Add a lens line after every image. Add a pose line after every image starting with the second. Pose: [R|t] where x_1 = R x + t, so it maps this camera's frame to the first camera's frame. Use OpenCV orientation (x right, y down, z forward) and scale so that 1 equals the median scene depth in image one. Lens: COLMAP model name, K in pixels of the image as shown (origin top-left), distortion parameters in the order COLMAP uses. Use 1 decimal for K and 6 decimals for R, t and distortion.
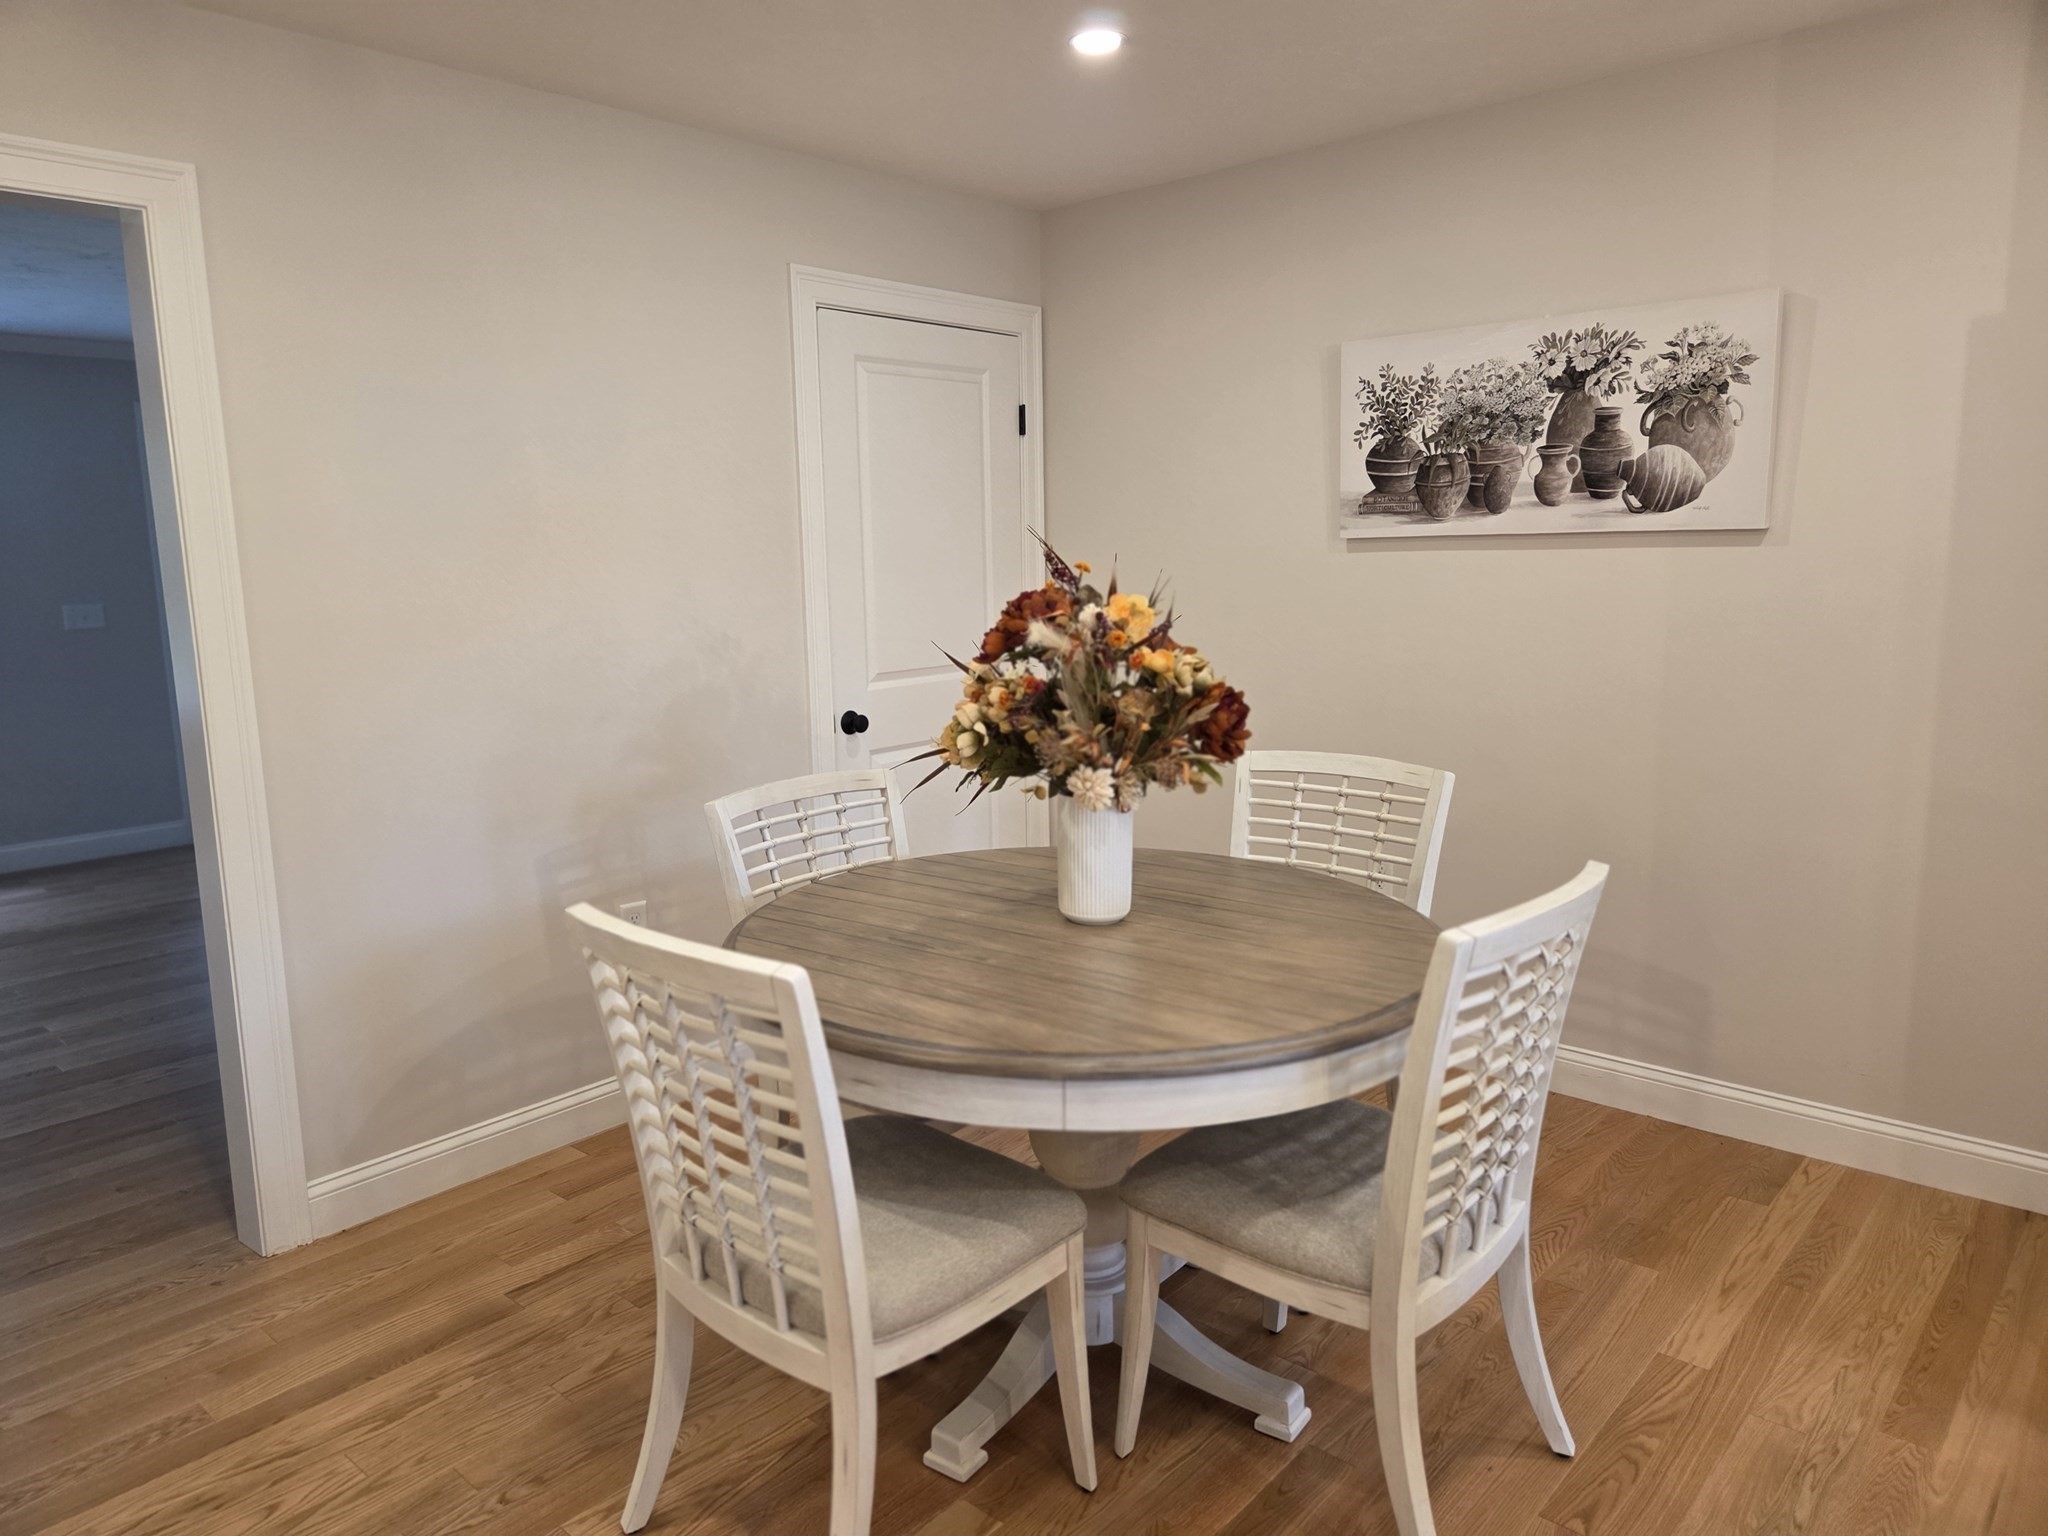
lens RADIAL K [[1385.5, 0, 1020.9], [0, 1385.5, 767.0], [0, 0, 1]] dist [0.060171, -0.058399]
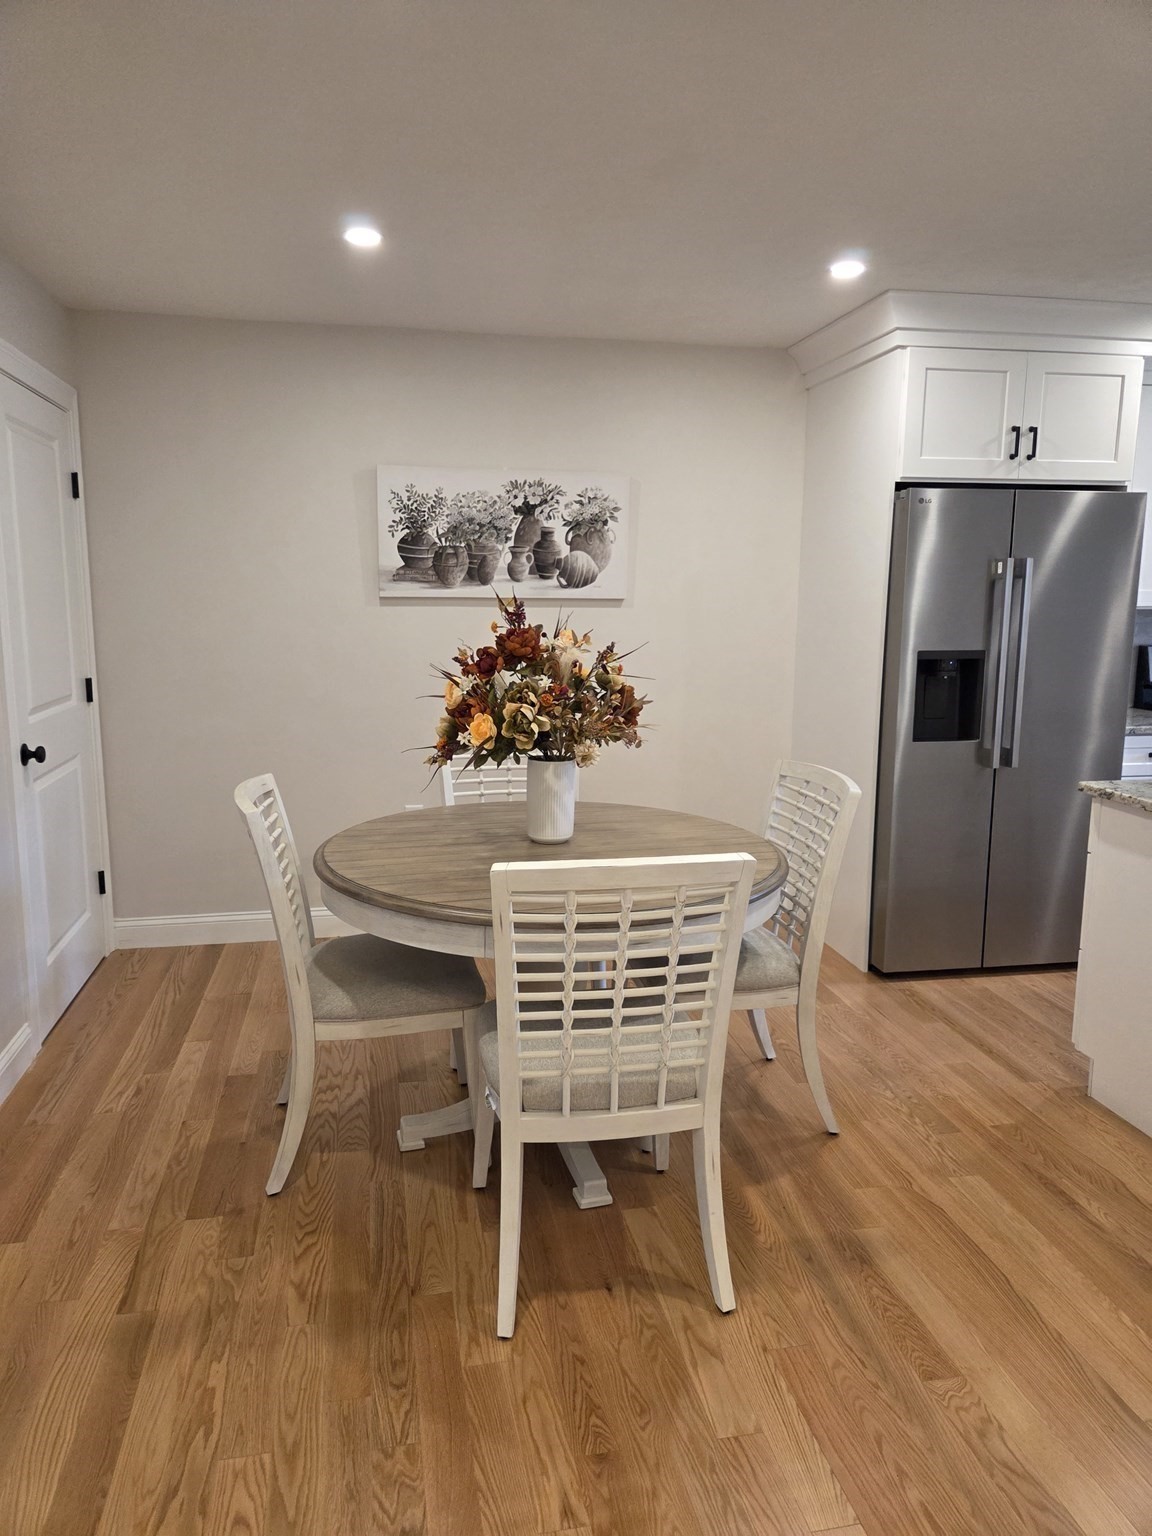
lens RADIAL K [[1039.1, 0, 565.0], [0, 1039.1, 757.3], [0, 0, 1]] dist [0.060171, -0.058399]
pose [[0.602844, -0.097758, 0.791848, -0.613441], [0.107301, 0.993383, 0.040948, -0.021233], [-0.790611, 0.060281, 0.609344, 0.201540]]
